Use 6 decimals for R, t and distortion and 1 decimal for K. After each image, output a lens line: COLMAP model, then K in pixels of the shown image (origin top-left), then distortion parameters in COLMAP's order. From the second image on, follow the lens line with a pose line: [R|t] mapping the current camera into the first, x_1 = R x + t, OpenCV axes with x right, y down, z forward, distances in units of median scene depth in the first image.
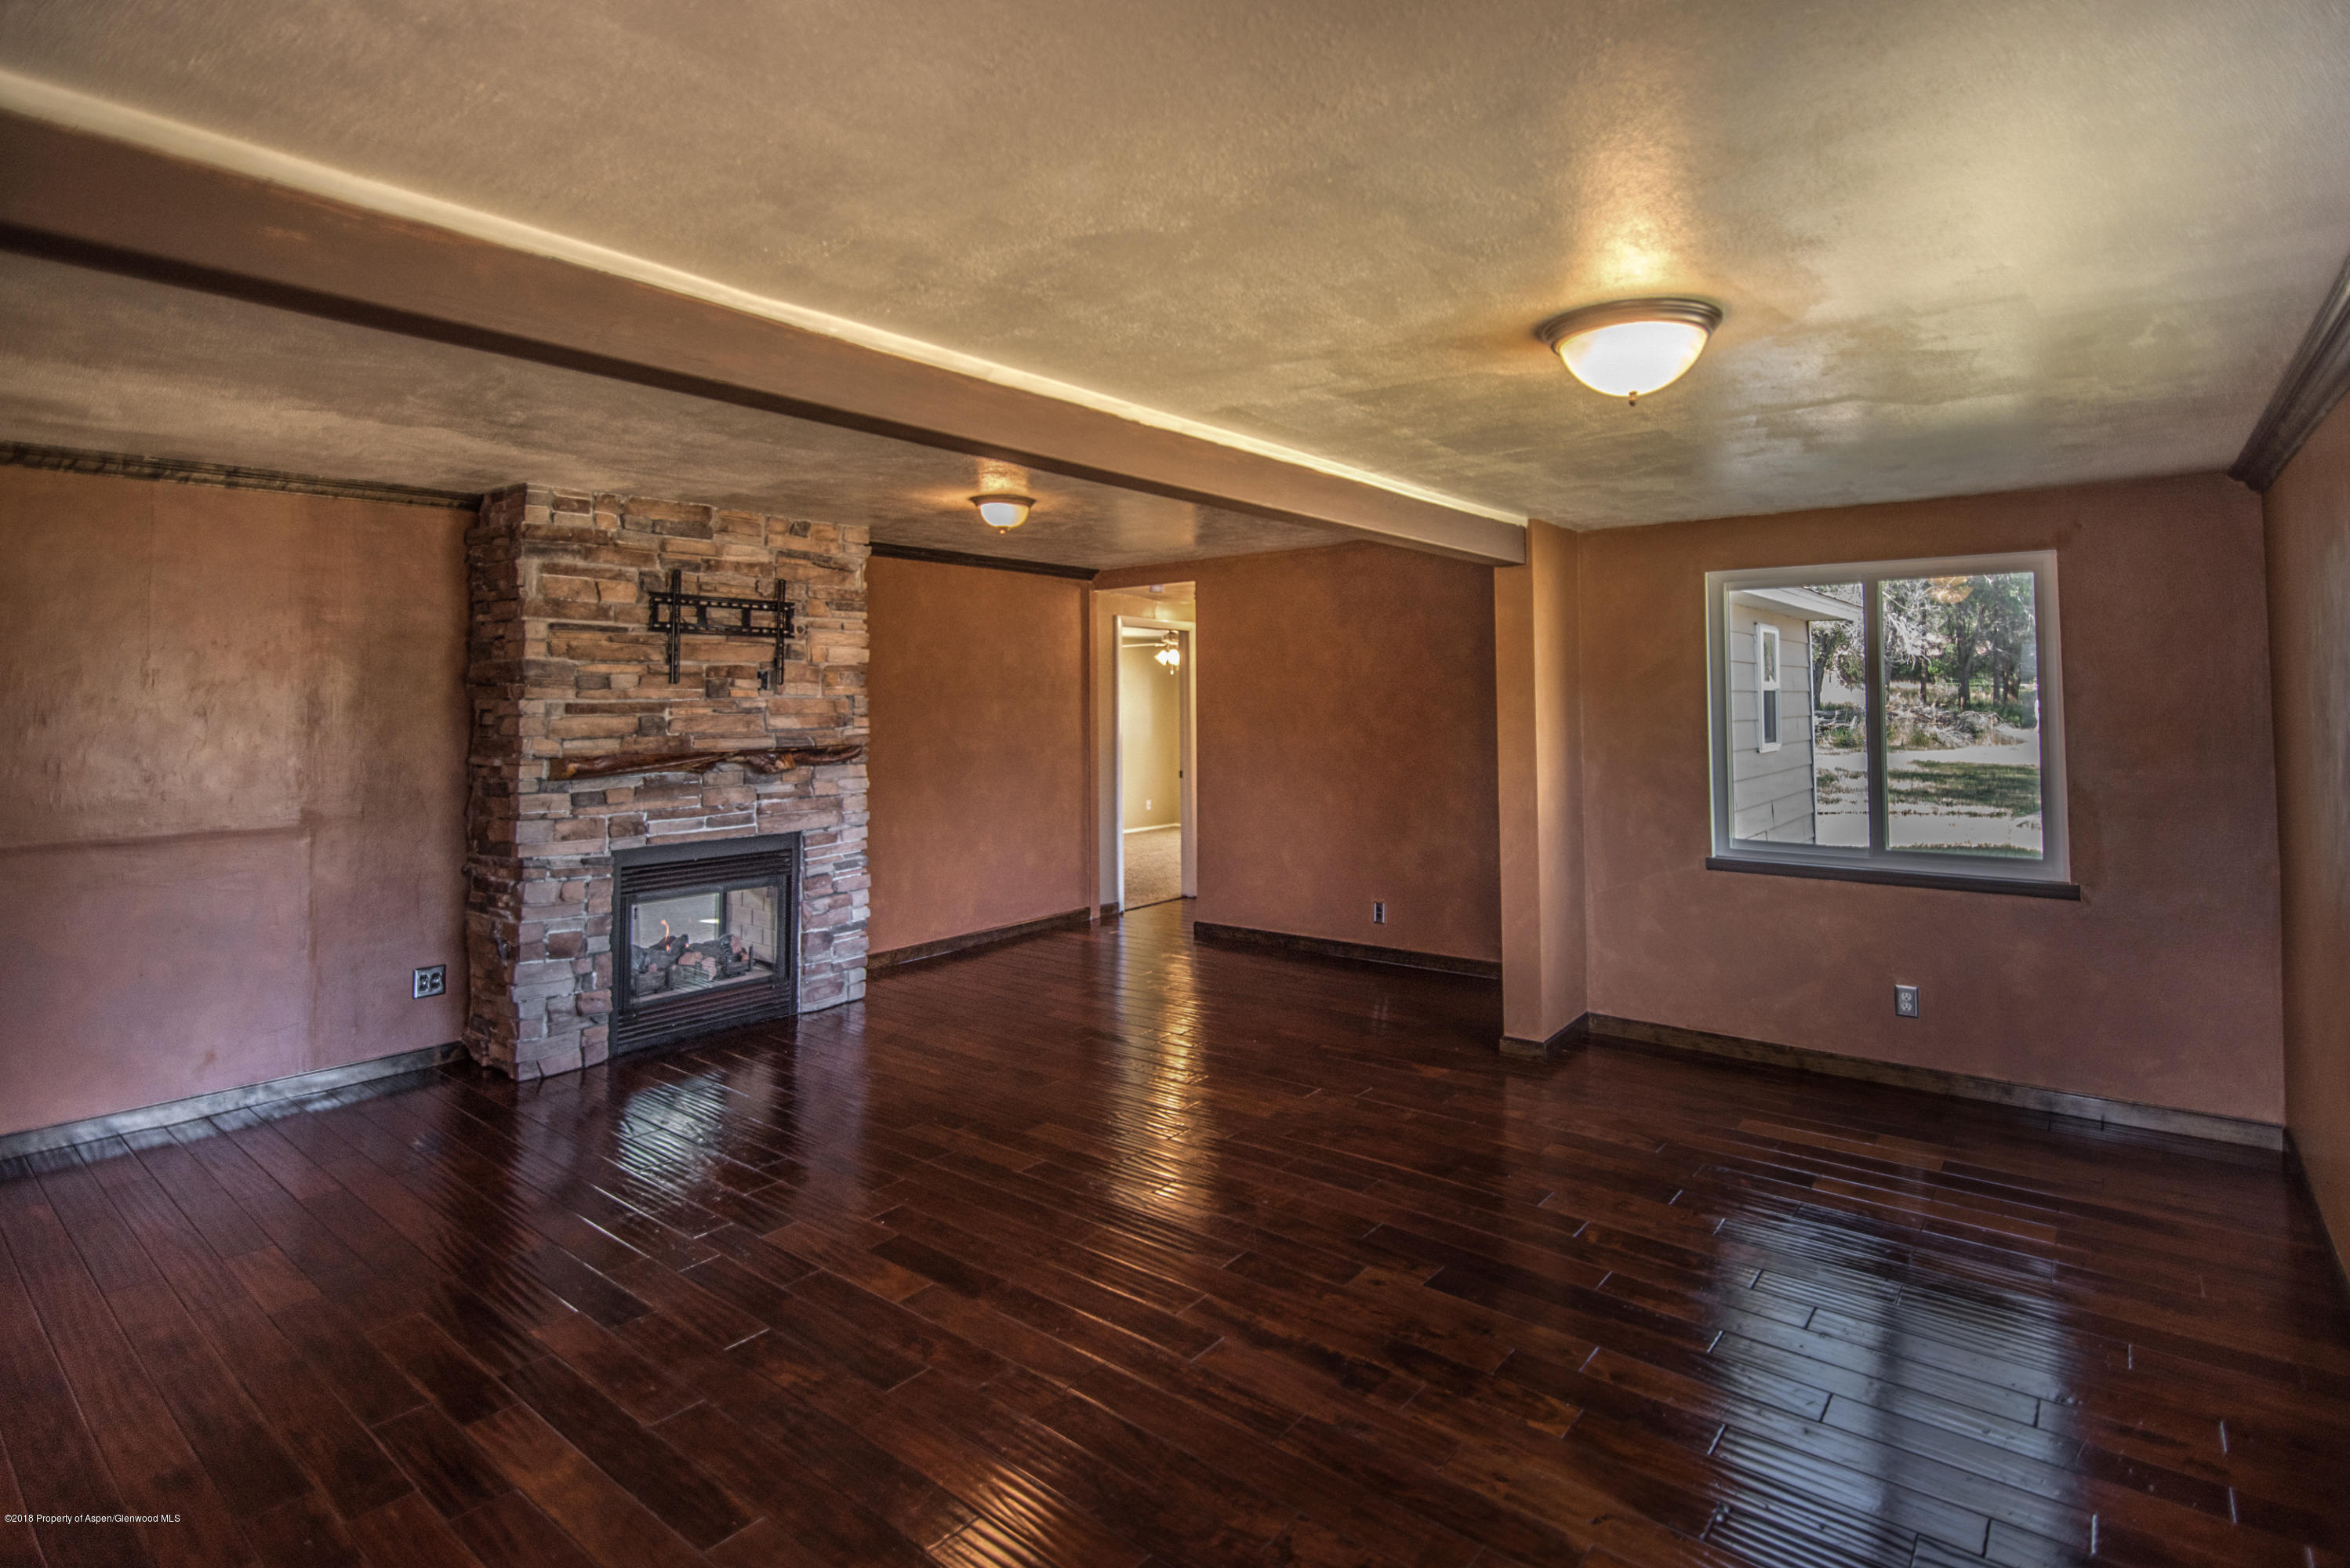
lens RADIAL K [[1147.5, 0, 1214.3], [0, 1147.5, 650.7], [0, 0, 1]] dist [-0.001006, -0.001759]
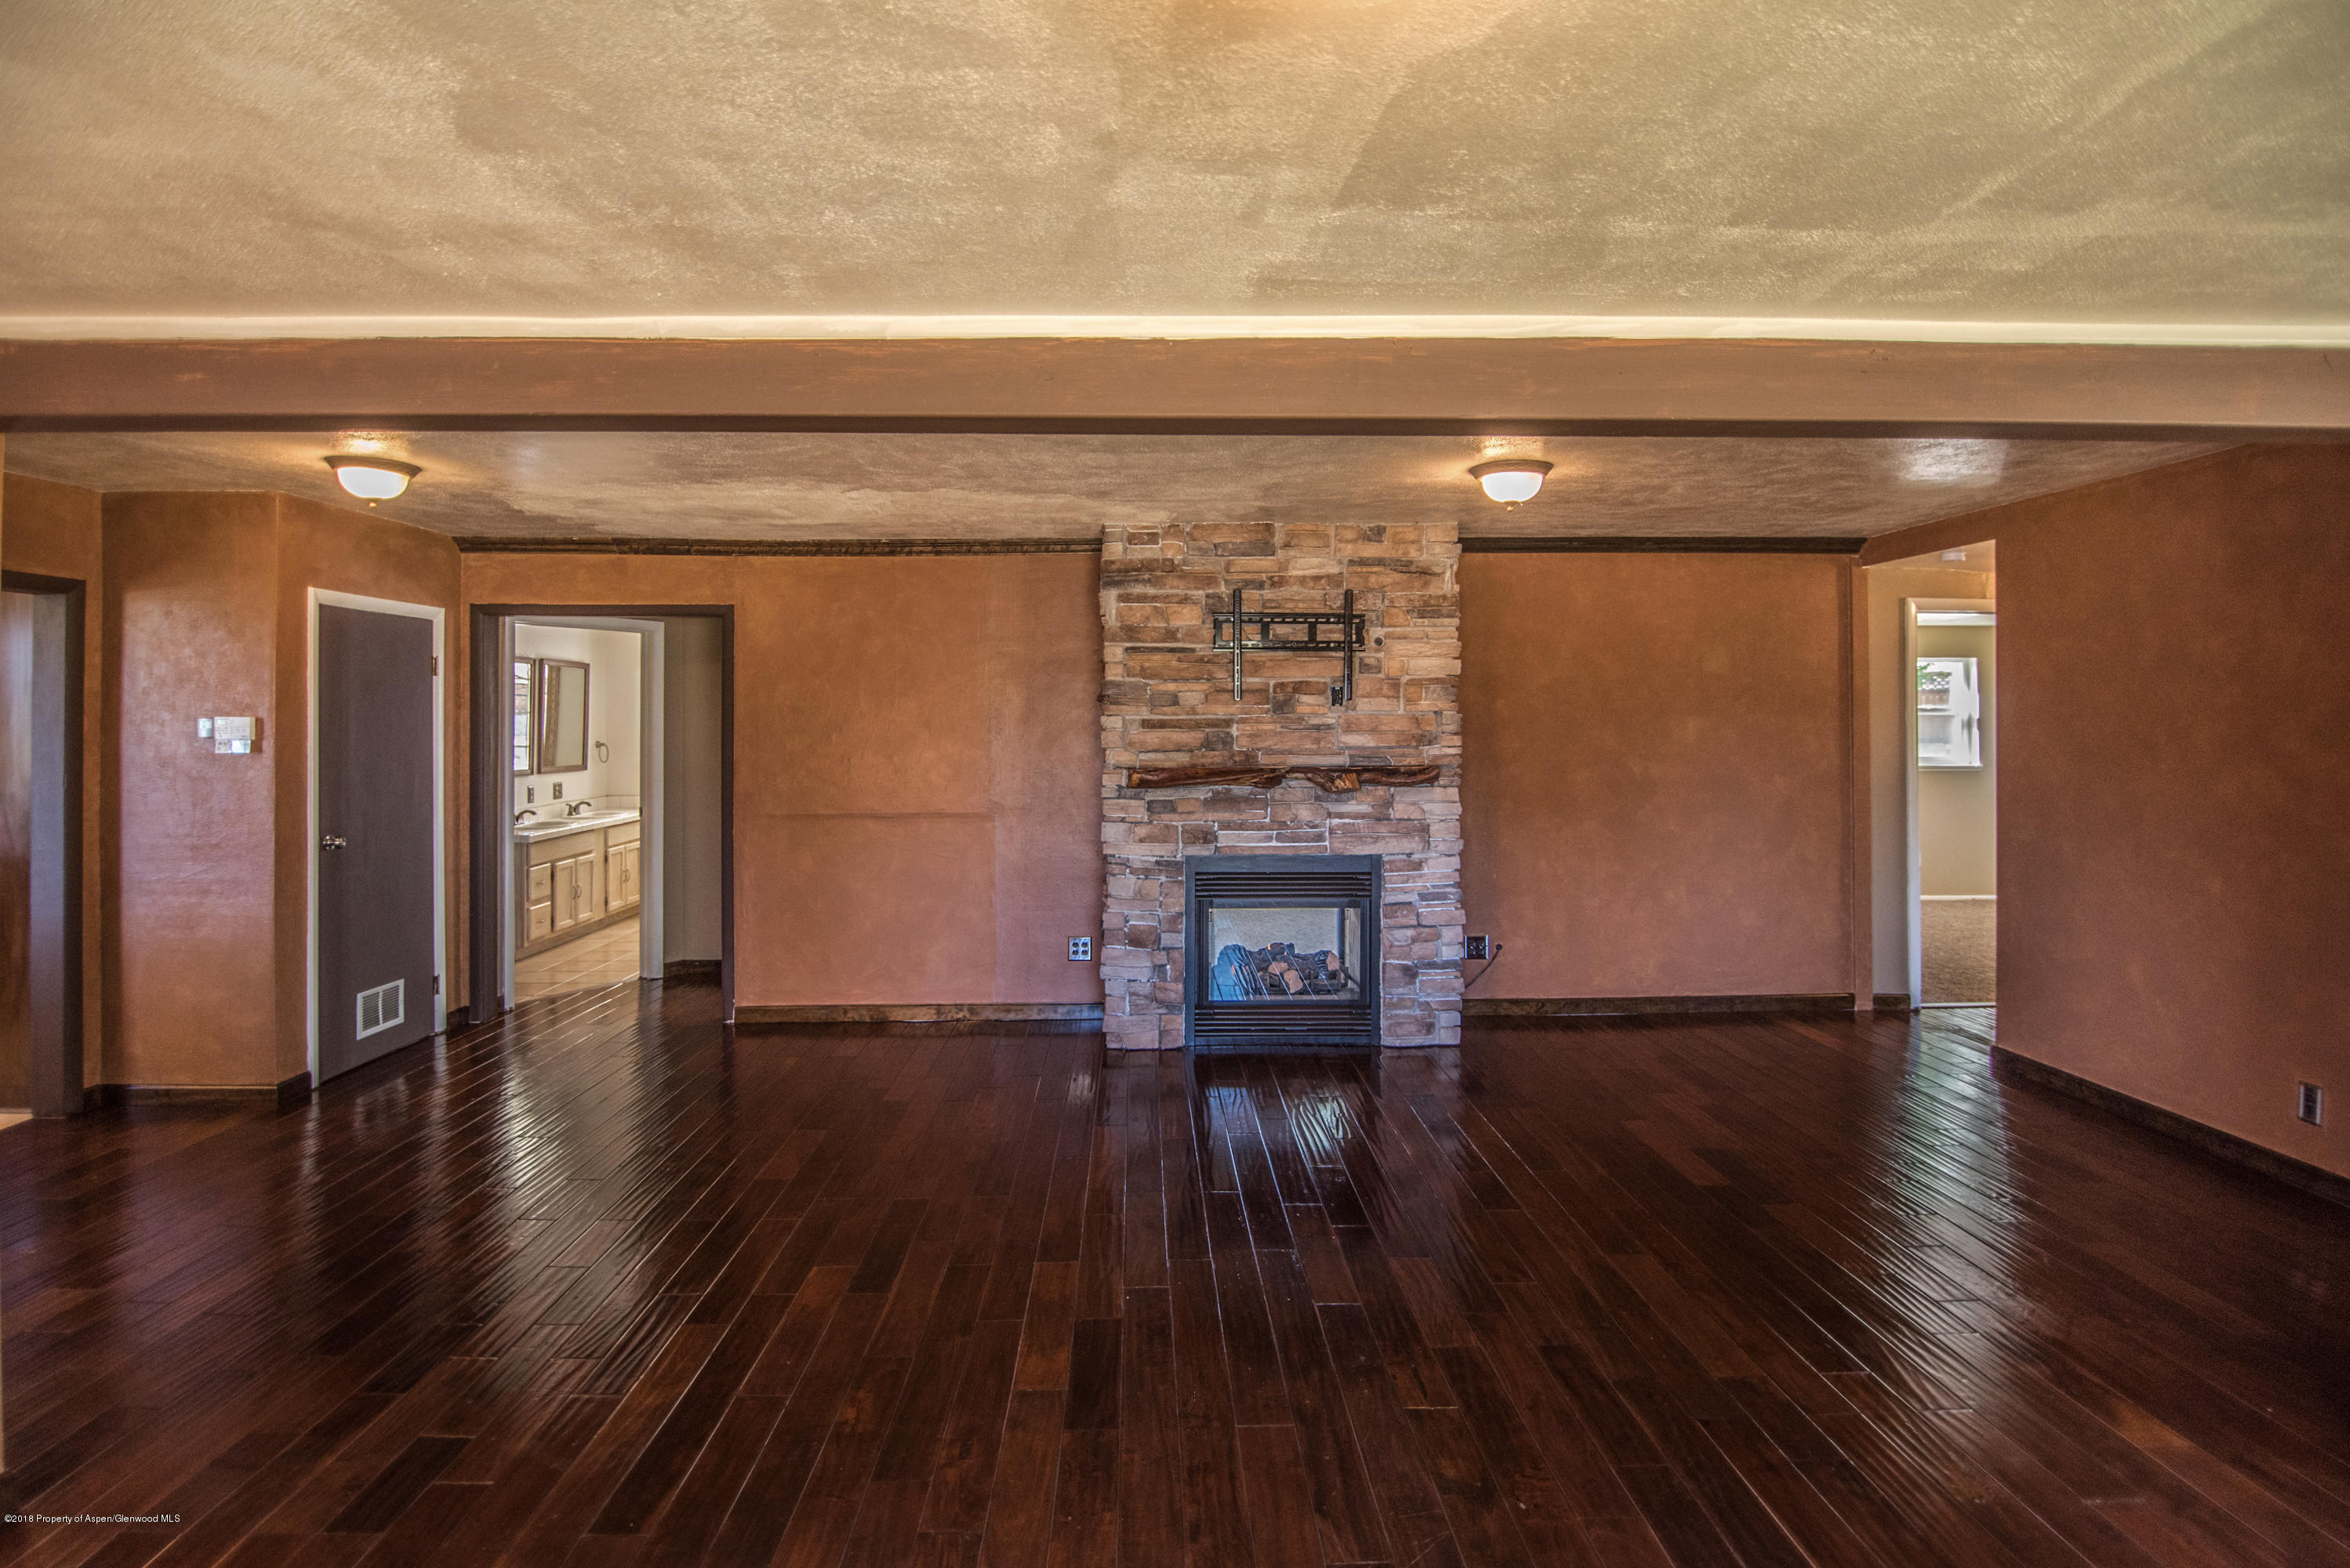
lens RADIAL K [[1127.0, 0, 1176.8], [0, 1127.0, 710.0], [0, 0, 1]] dist [0.000828, -0.000658]
pose [[0.634700, 0.002606, -0.772754, 0.273494], [0.031565, 0.999072, 0.029296, 0.006007], [0.772114, -0.042986, 0.634029, 0.312706]]
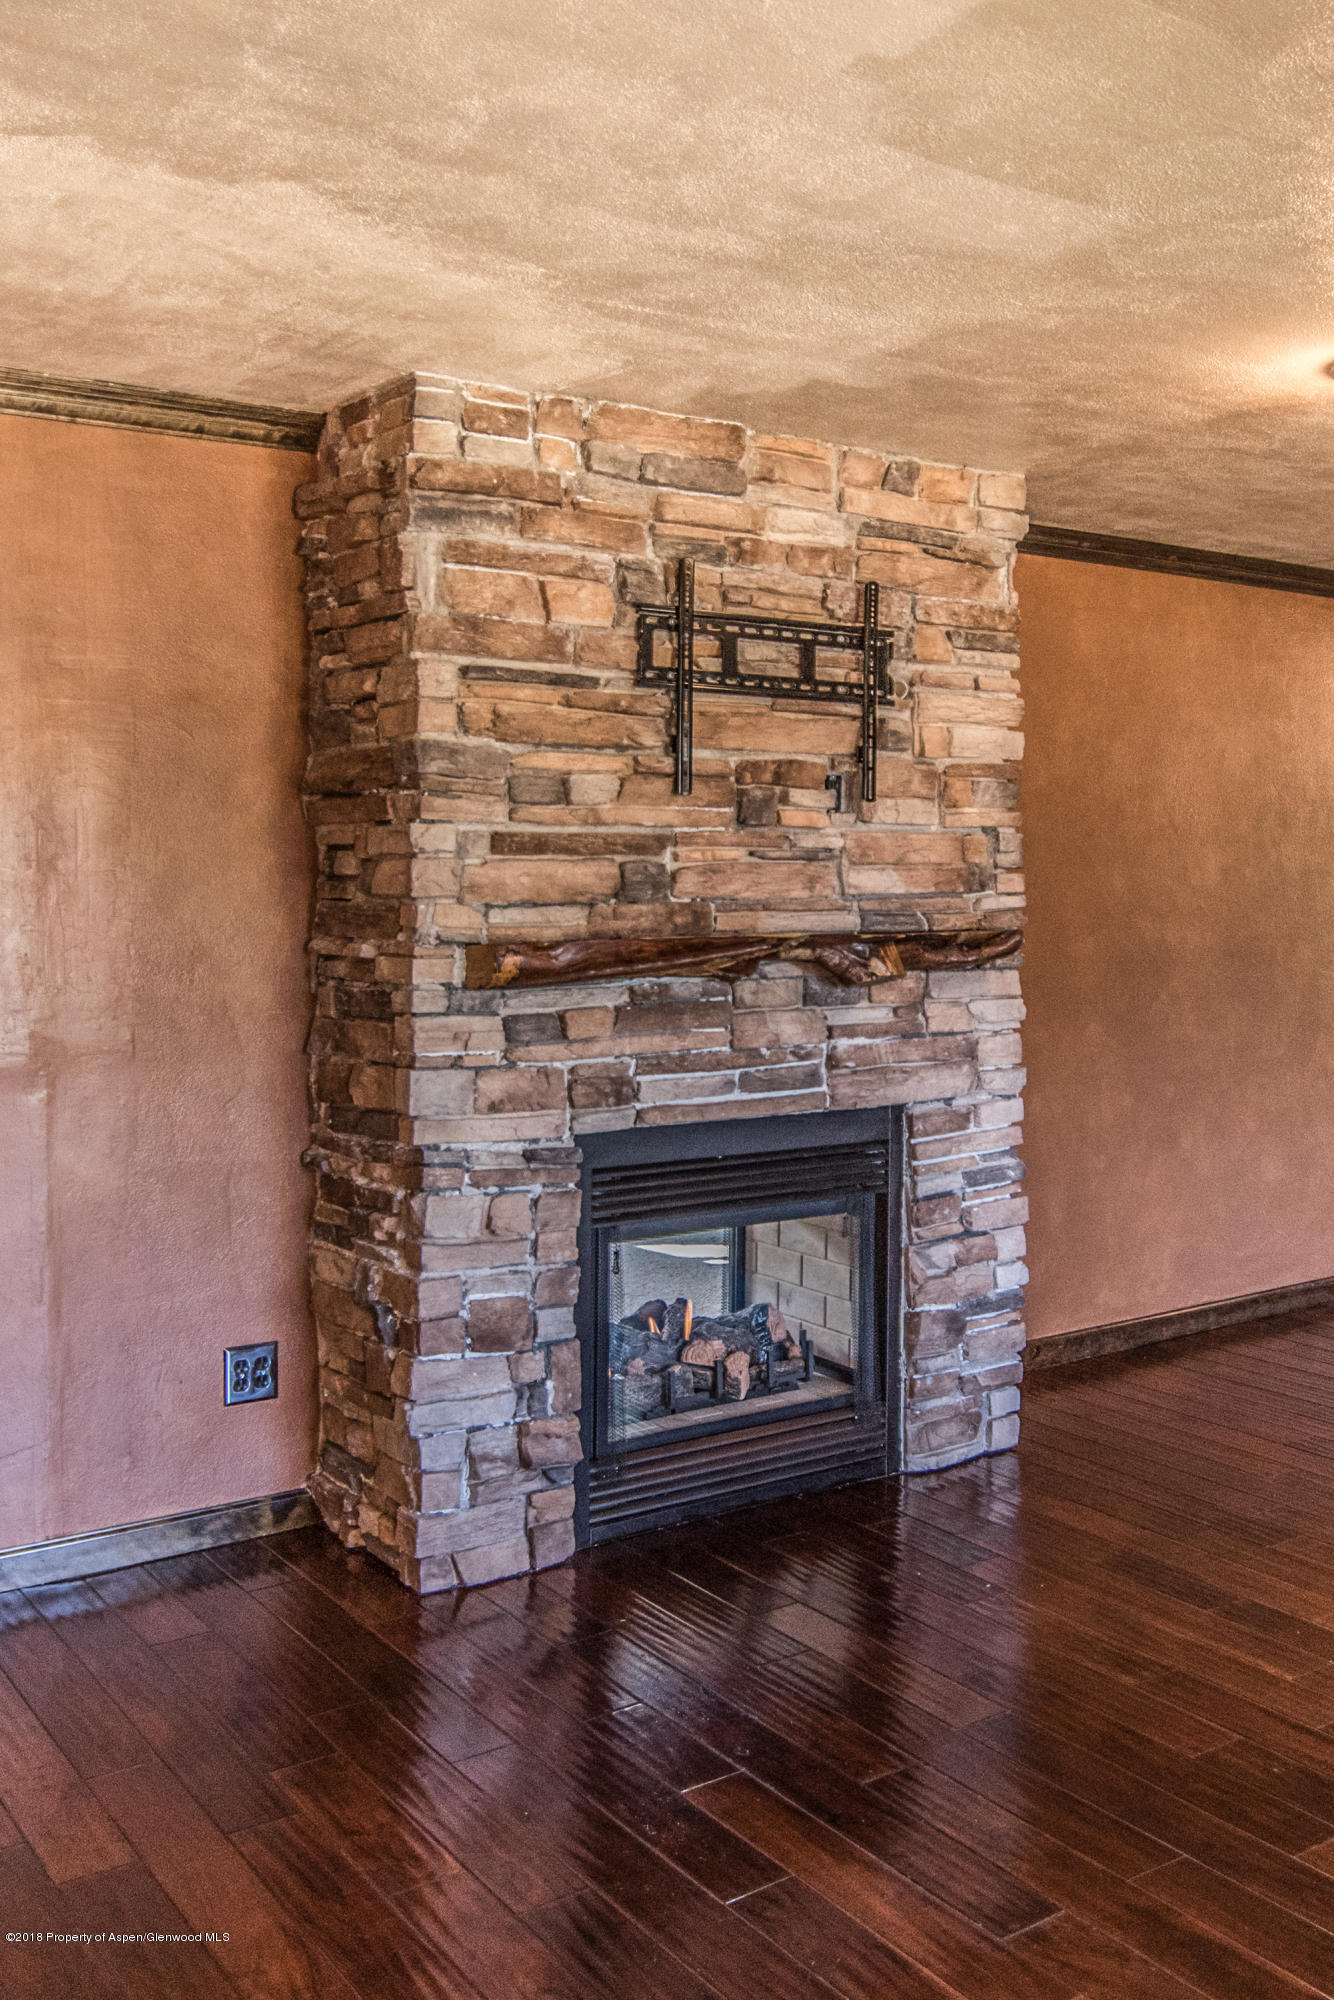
lens RADIAL K [[1872.3, 0, 787.4], [0, 1872.3, 894.2], [0, 0, 1]] dist [0.018281, 0.017794]
pose [[0.963571, 0.011491, -0.267206, -0.214558], [0.003058, 0.998538, 0.053968, 0.027579], [0.267435, -0.052819, 0.962127, 0.247627]]
